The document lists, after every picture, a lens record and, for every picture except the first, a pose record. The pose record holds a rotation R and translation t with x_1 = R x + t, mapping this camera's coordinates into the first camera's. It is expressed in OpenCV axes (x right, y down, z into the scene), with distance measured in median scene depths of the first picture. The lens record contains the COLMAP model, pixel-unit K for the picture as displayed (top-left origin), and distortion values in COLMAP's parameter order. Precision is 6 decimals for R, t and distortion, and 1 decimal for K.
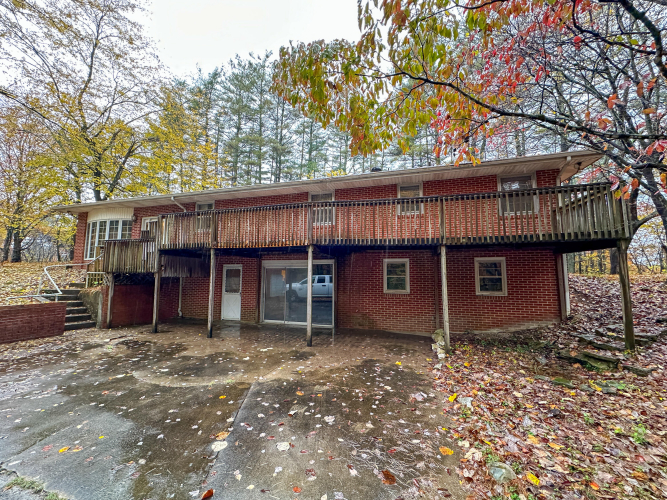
lens RADIAL K [[271.1, 0, 332.0], [0, 271.1, 252.1], [0, 0, 1]] dist [-0.000223, 0.000814]
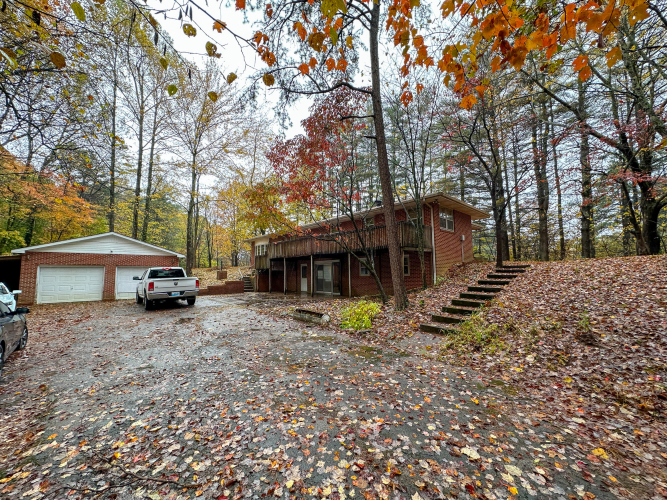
lens RADIAL K [[271.1, 0, 334.5], [0, 271.1, 248.6], [0, 0, 1]] dist [-0.000223, 0.000814]
pose [[0.853555, -0.069283, -0.516375, 1.052466], [0.078285, 0.996922, -0.004355, -0.048883], [0.515087, -0.036707, 0.856351, -0.723389]]
